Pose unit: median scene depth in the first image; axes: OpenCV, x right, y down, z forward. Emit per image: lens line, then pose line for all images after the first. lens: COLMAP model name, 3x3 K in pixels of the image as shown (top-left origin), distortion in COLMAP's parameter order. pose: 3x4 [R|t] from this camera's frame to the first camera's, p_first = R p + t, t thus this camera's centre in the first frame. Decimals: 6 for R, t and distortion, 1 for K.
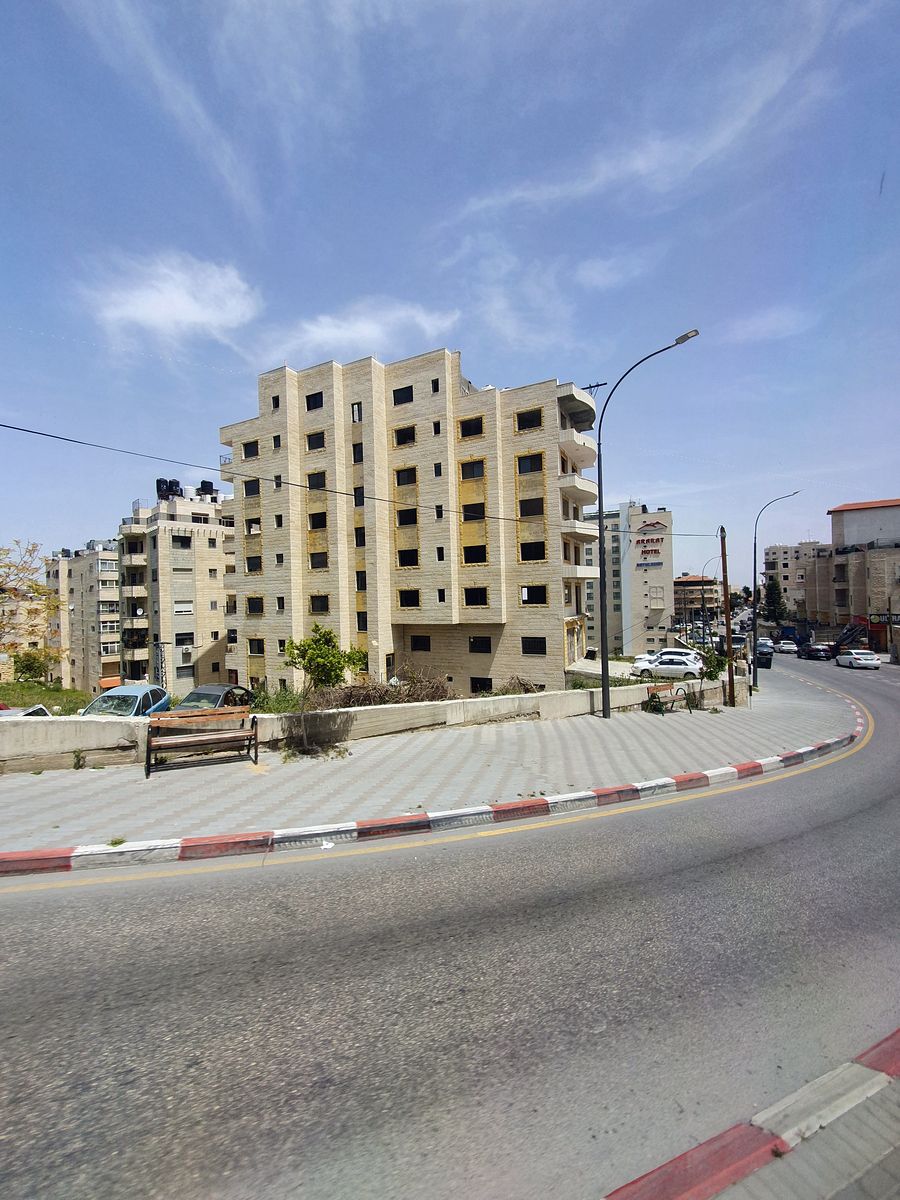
lens RADIAL K [[478.3, 0, 450.0], [0, 478.3, 600.0], [0, 0, 1]] dist [0.009423, -0.000353]
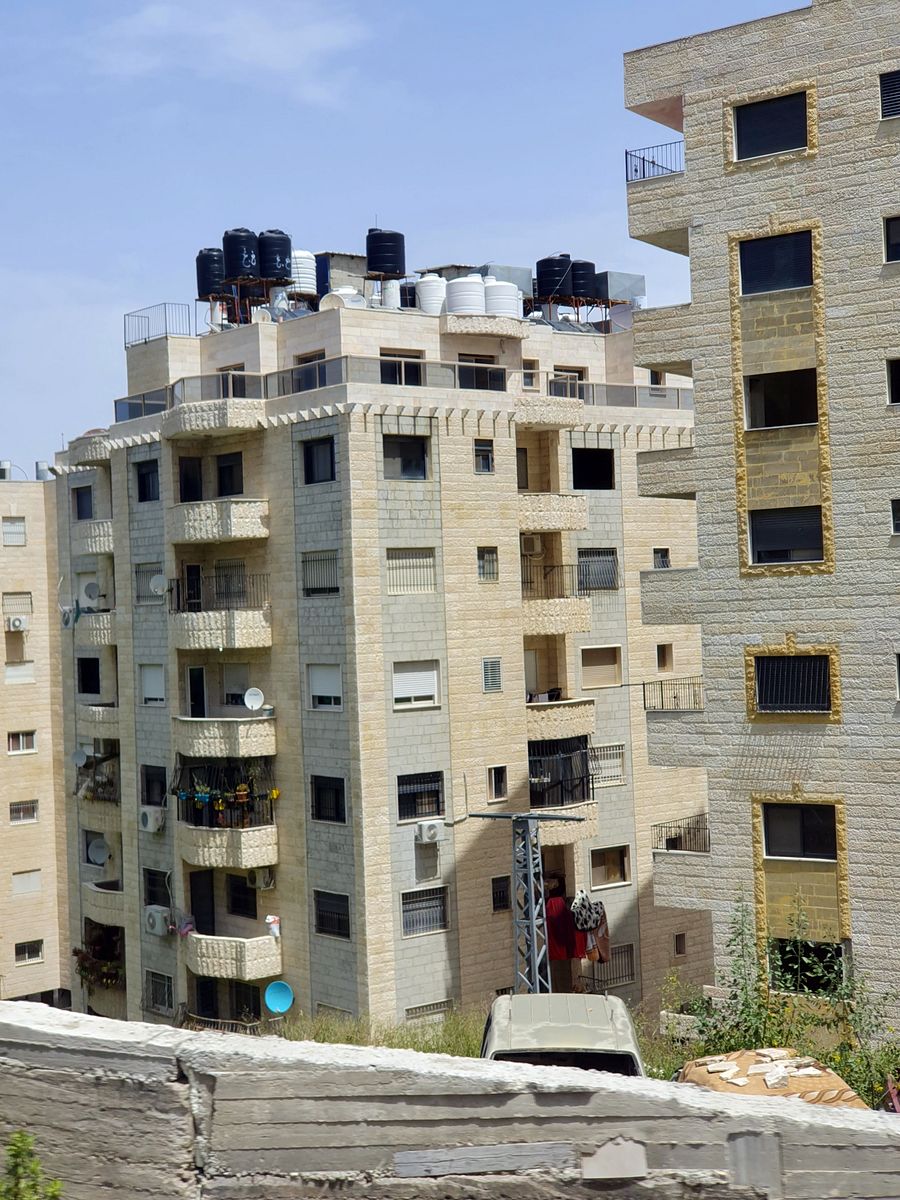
lens RADIAL K [[1813.7, 0, 450.0], [0, 1813.7, 600.0], [0, 0, 1]] dist [0.117210, 0.011877]
pose [[0.991958, -0.011952, -0.126002, -0.503626], [0.010961, 0.999903, -0.008550, -0.031825], [0.126092, 0.007100, 0.991993, -0.090382]]
